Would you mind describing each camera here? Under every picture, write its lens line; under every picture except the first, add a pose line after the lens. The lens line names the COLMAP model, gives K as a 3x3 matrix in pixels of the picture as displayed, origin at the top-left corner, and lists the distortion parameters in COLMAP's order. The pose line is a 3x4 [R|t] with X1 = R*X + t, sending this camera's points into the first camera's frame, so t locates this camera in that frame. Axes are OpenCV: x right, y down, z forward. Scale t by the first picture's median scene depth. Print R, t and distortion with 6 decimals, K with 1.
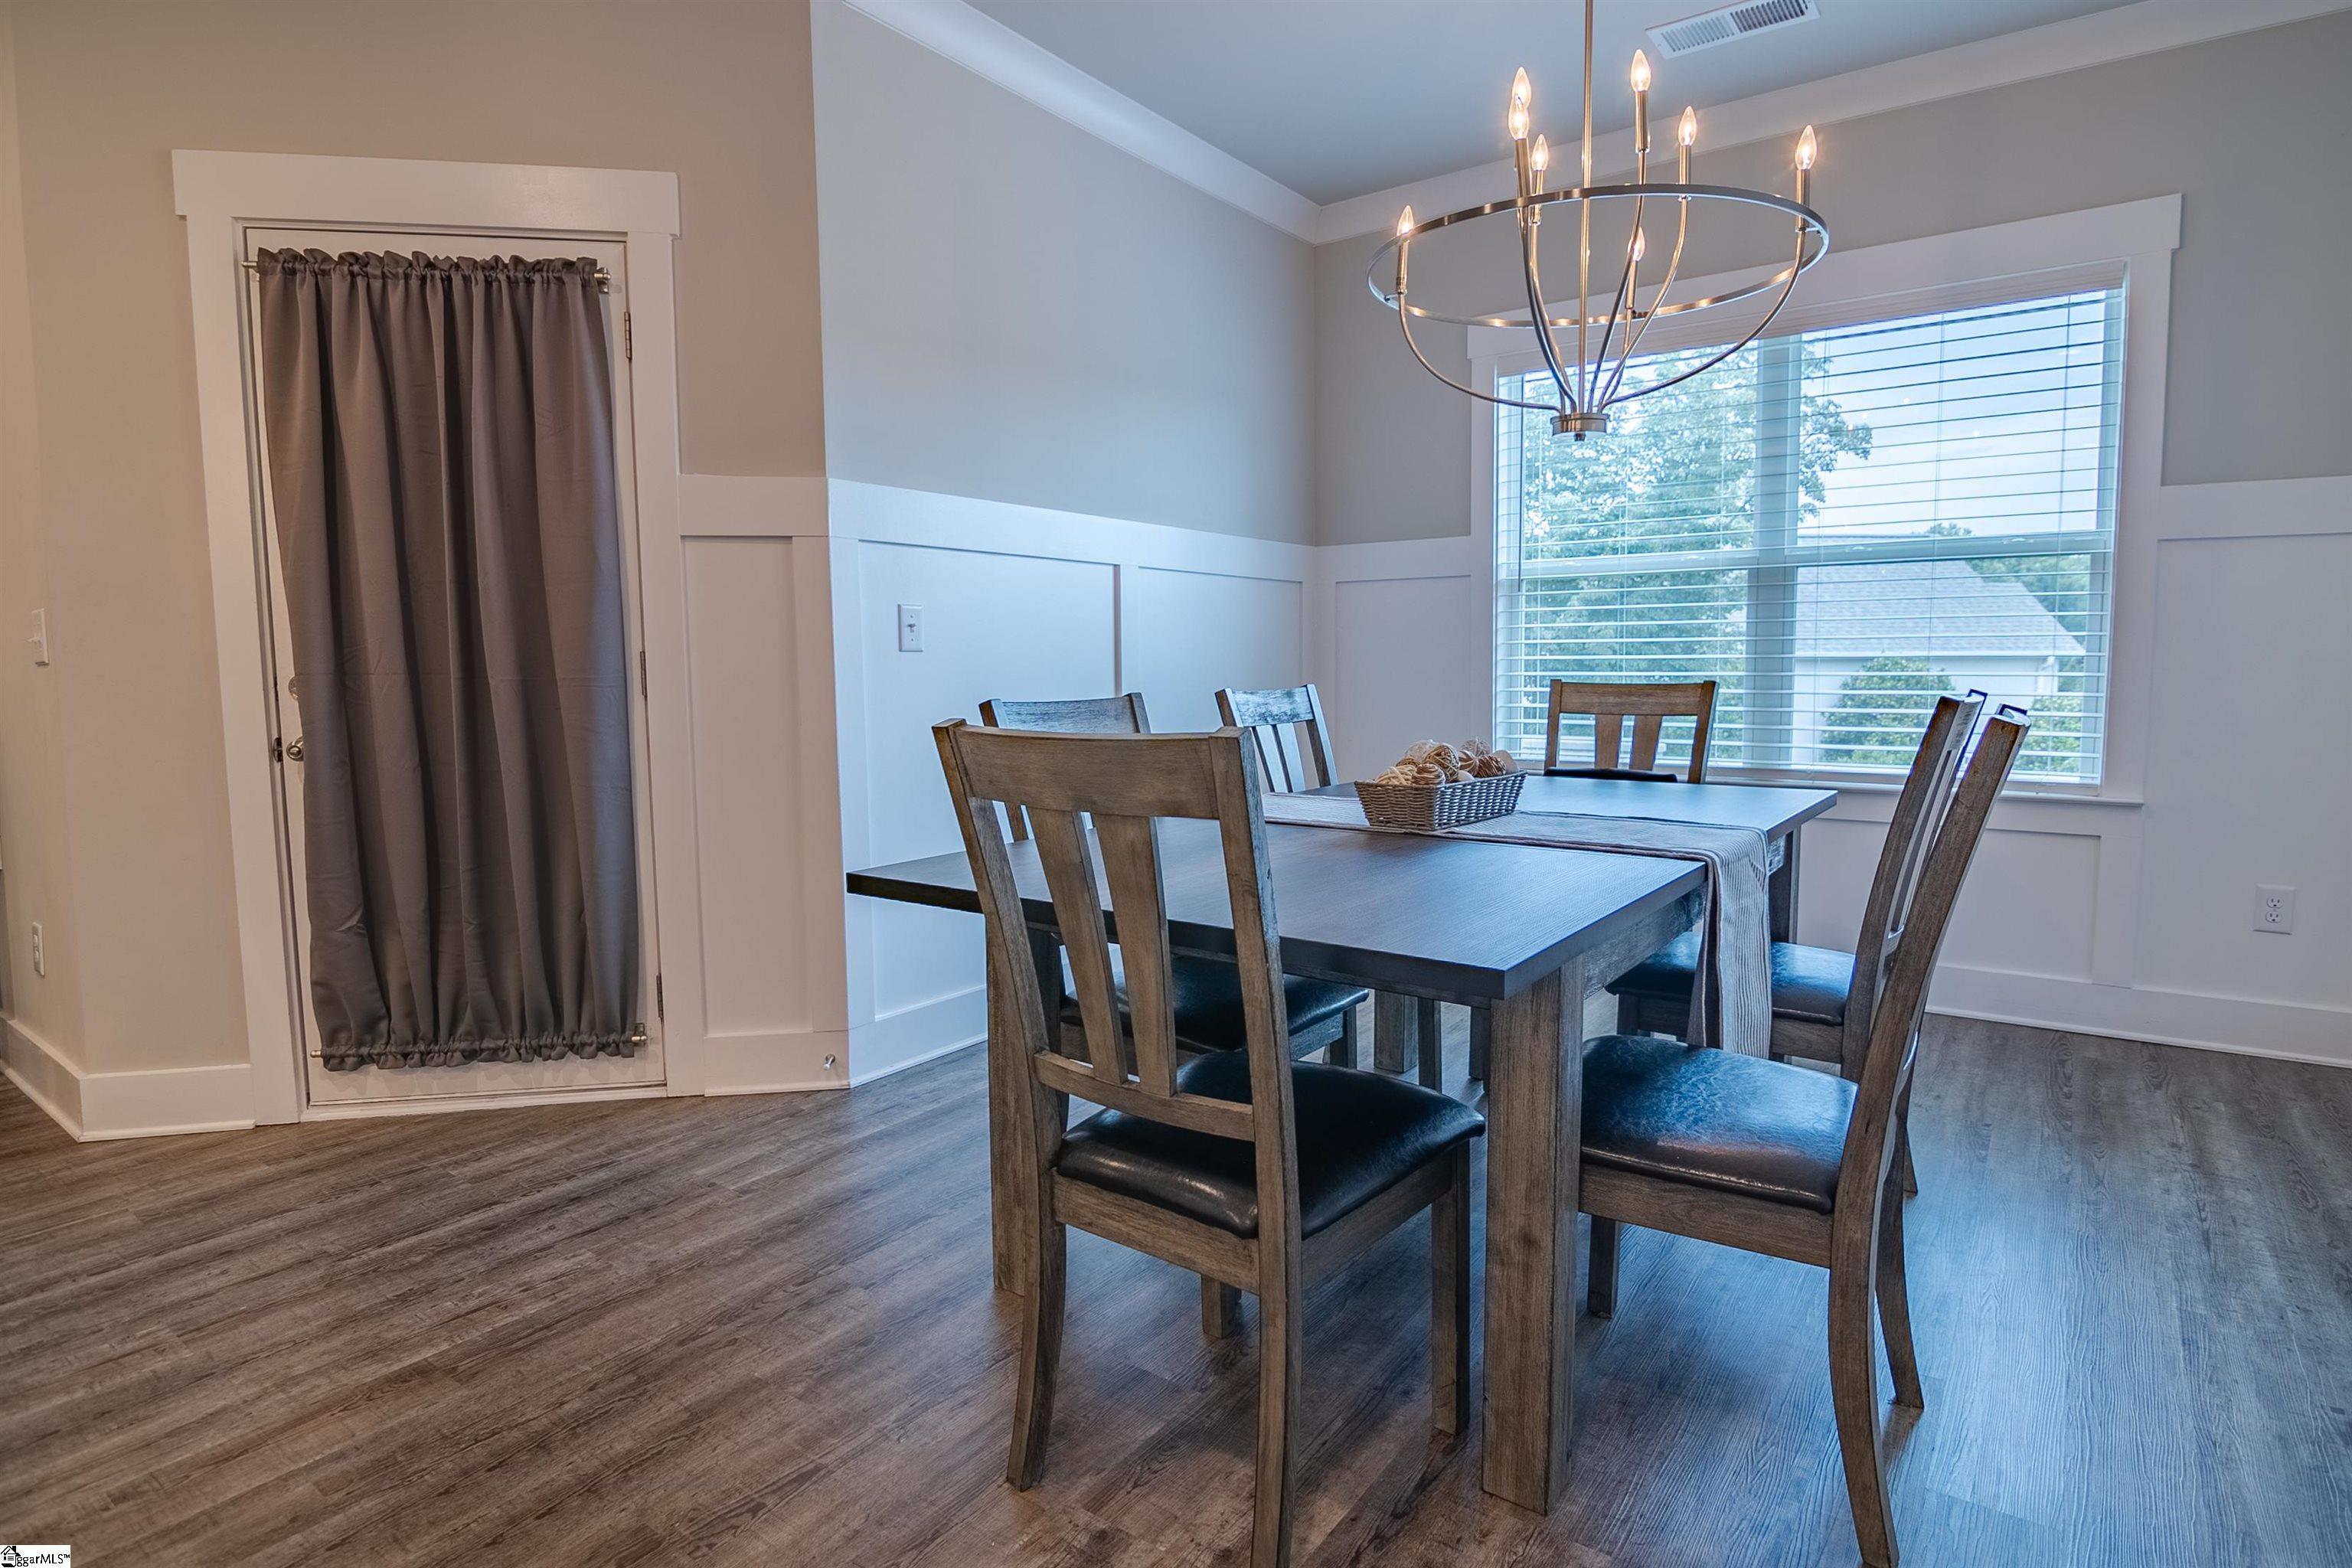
lens RADIAL K [[1213.5, 0, 1171.3], [0, 1213.5, 776.9], [0, 0, 1]] dist [-0.005921, -0.002121]
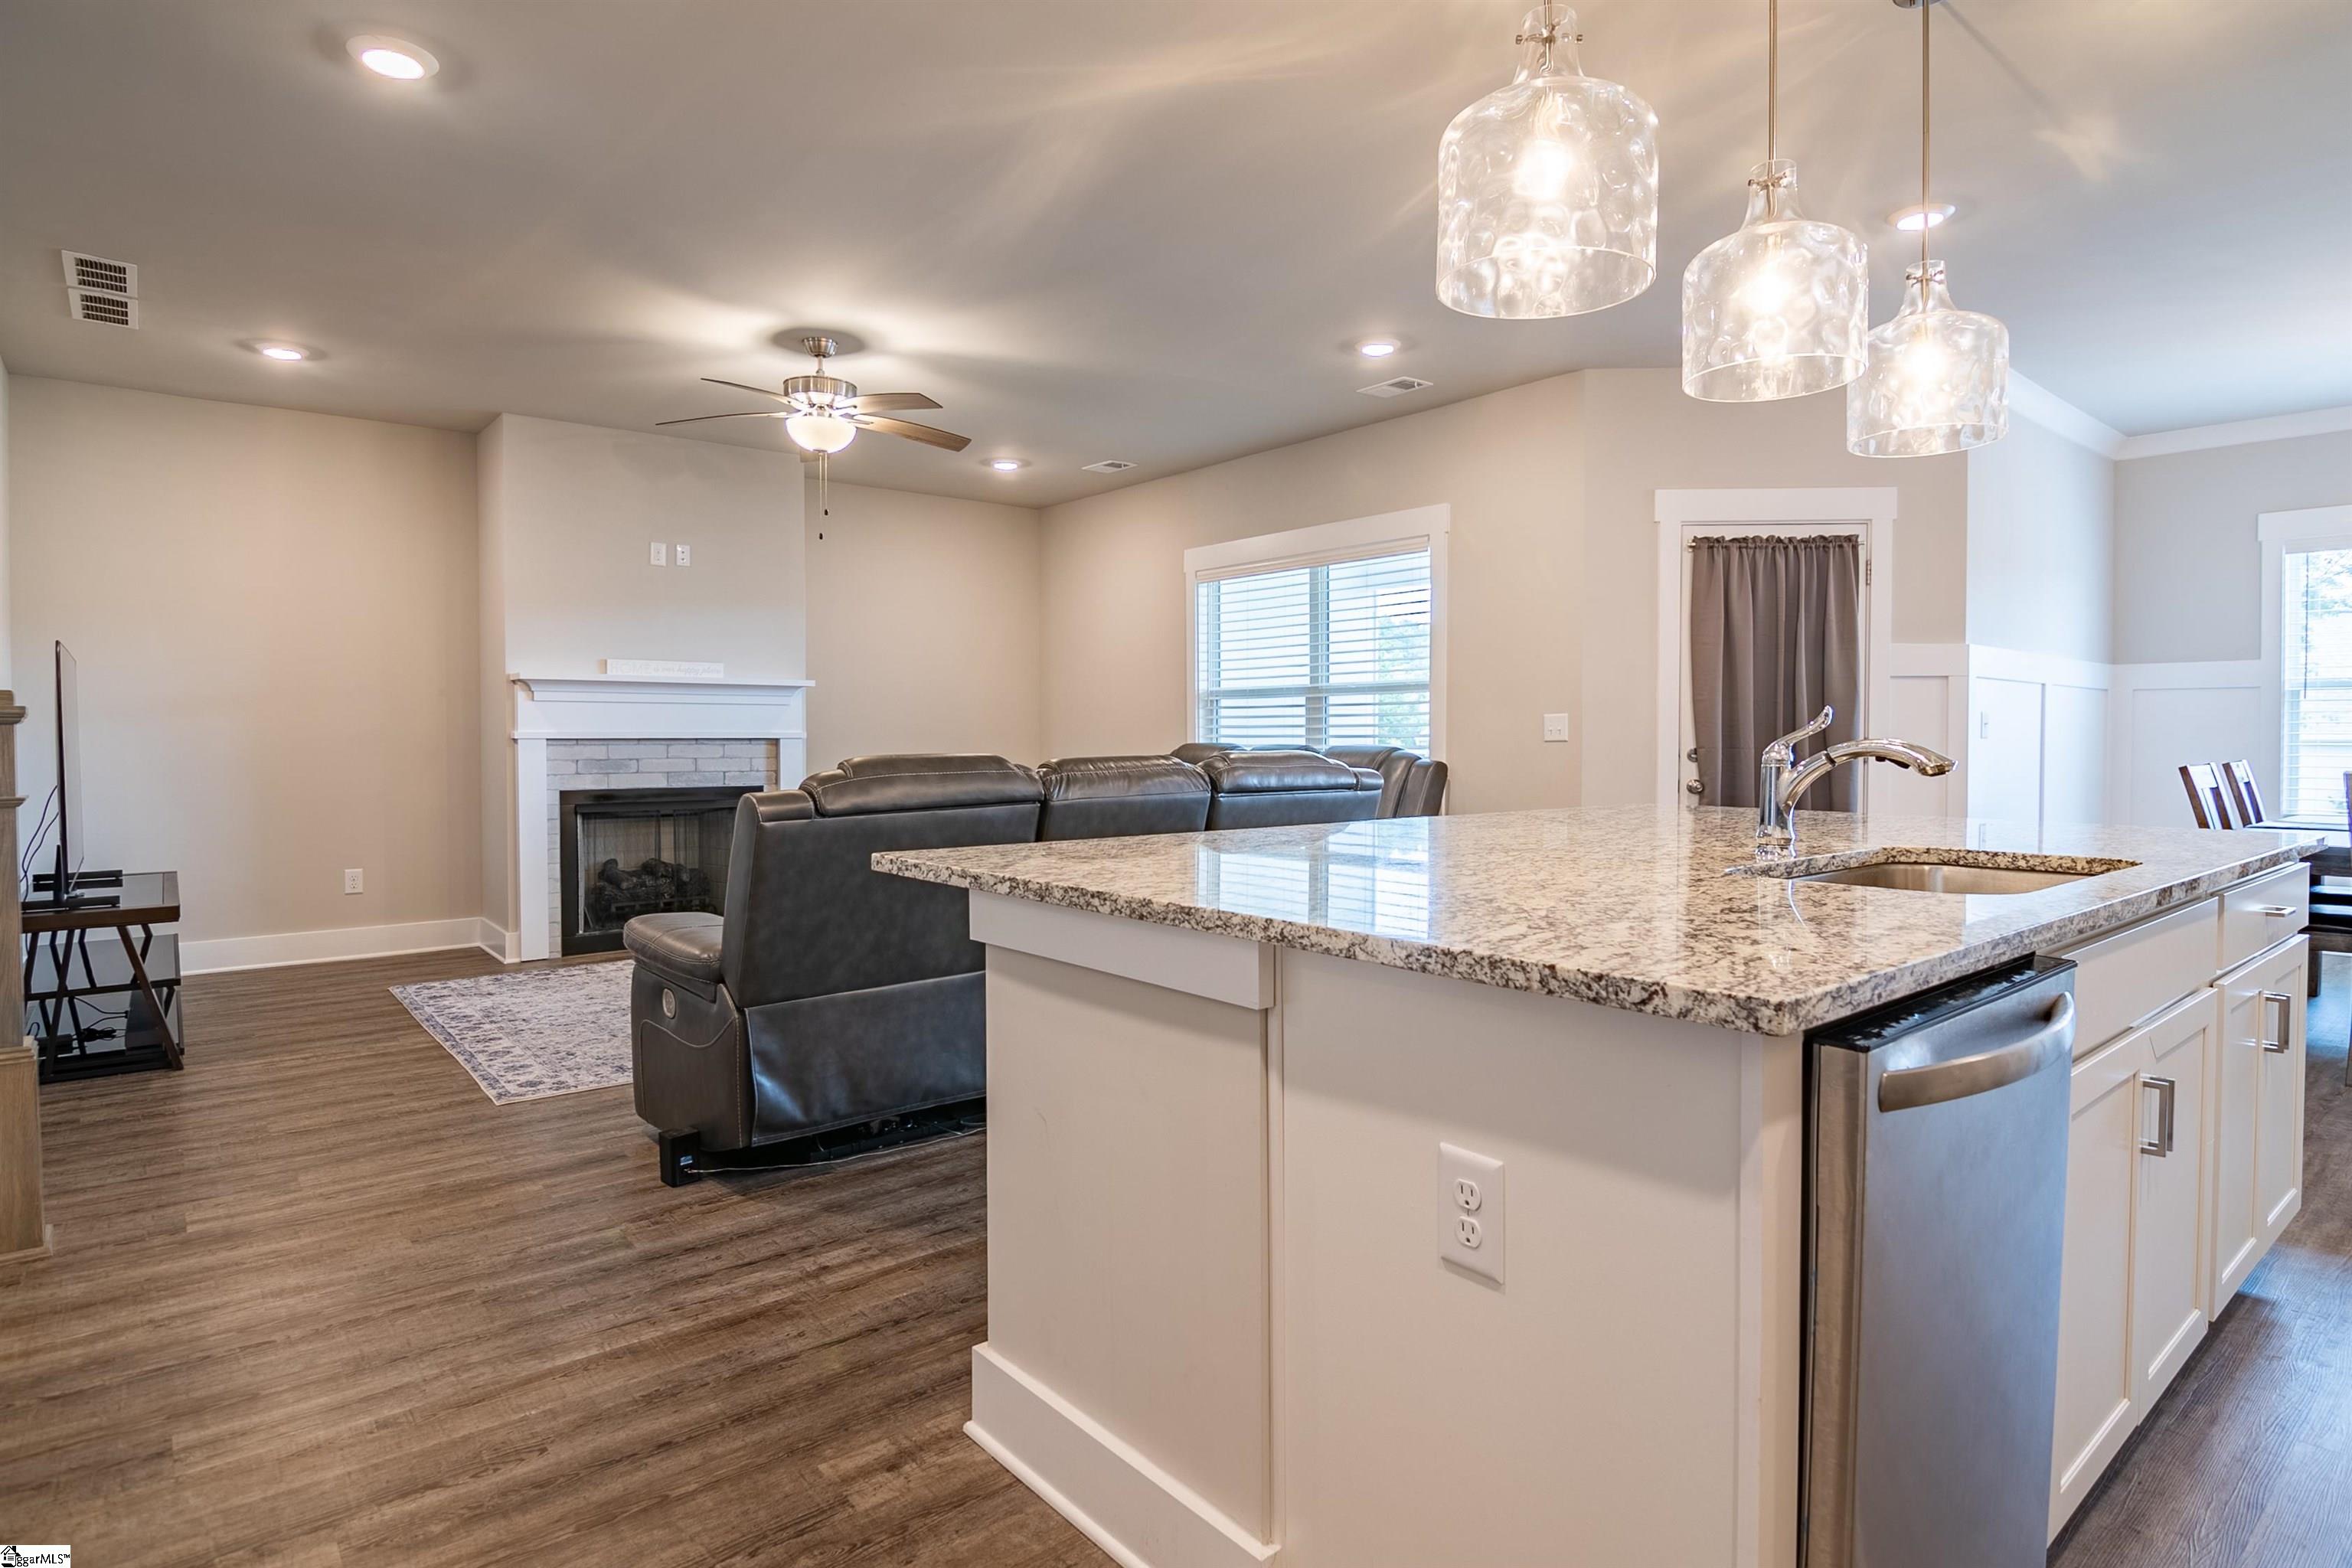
lens RADIAL K [[1257.6, 0, 1149.8], [0, 1257.6, 763.8], [0, 0, 1]] dist [-0.000659, -0.010780]
pose [[0.975267, 0.012227, -0.220691, -1.050876], [-0.028602, 0.997055, -0.071160, 0.099173], [0.219171, 0.075712, 0.972744, -1.067486]]
